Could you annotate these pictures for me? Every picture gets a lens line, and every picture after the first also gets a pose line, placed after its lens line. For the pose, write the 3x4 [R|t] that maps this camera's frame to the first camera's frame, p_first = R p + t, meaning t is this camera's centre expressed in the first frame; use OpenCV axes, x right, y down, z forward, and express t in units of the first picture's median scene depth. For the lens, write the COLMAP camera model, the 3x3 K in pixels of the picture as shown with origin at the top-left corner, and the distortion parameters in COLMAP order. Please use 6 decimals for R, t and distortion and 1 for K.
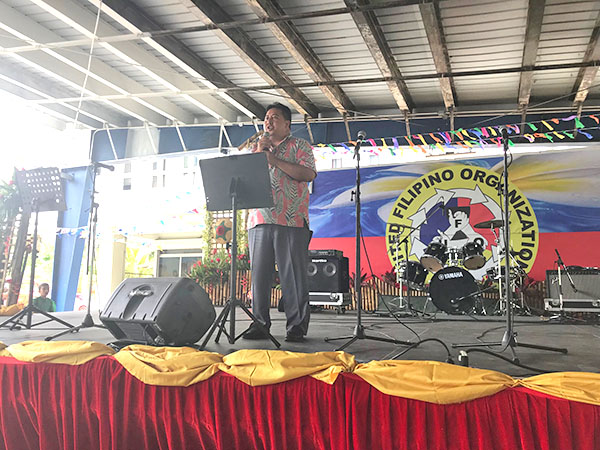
lens RADIAL K [[485.3, 0, 297.3], [0, 485.3, 222.2], [0, 0, 1]] dist [0.010743, 0.007819]
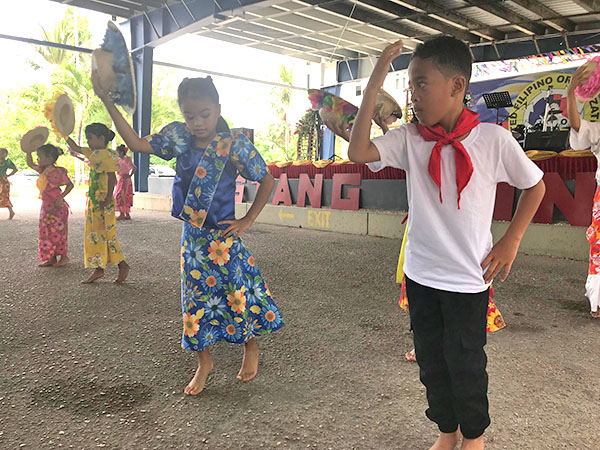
lens RADIAL K [[485.3, 0, 297.3], [0, 485.3, 222.2], [0, 0, 1]] dist [0.010743, 0.007819]
pose [[0.896137, 0.036461, -0.442276, 0.299094], [0.065400, 0.974887, 0.212881, -0.037497], [0.438931, -0.219695, 0.871248, -0.905221]]
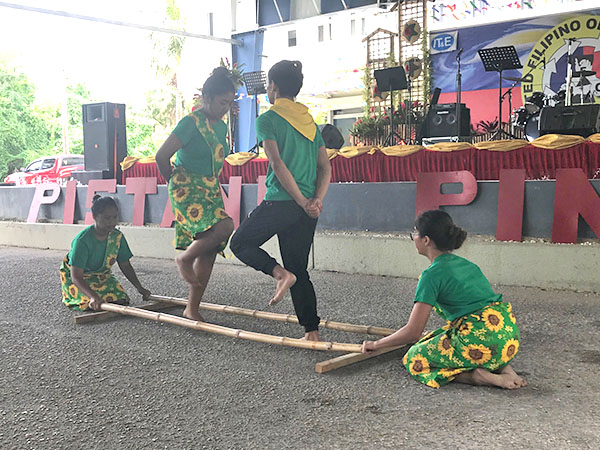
lens RADIAL K [[800.9, 0, 300.0], [0, 800.9, 225.0], [0, 0, 1]] dist [0.126367, -0.448455]
pose [[0.944541, -0.008812, -0.328276, 0.322159], [0.075688, 0.978569, 0.191506, -0.054275], [0.319553, -0.205732, 0.924965, -0.960464]]
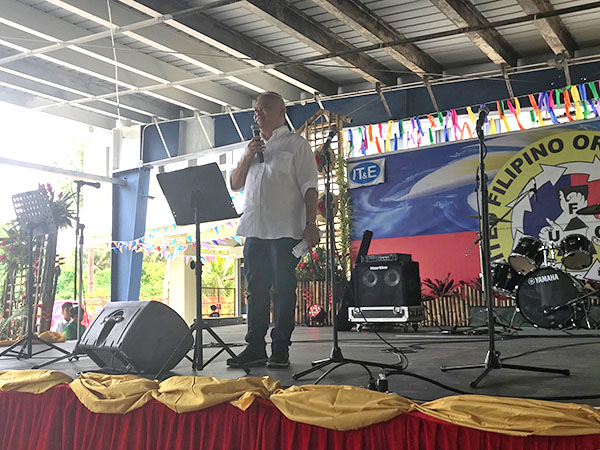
lens RADIAL K [[624.9, 0, 300.0], [0, 624.9, 225.0], [0, 0, 1]] dist [0.009264, -0.016664]
pose [[0.975469, -0.063936, -0.210648, 0.118912], [0.067427, 0.997680, 0.009422, -0.009287], [0.209557, -0.023394, 0.977517, -0.044733]]
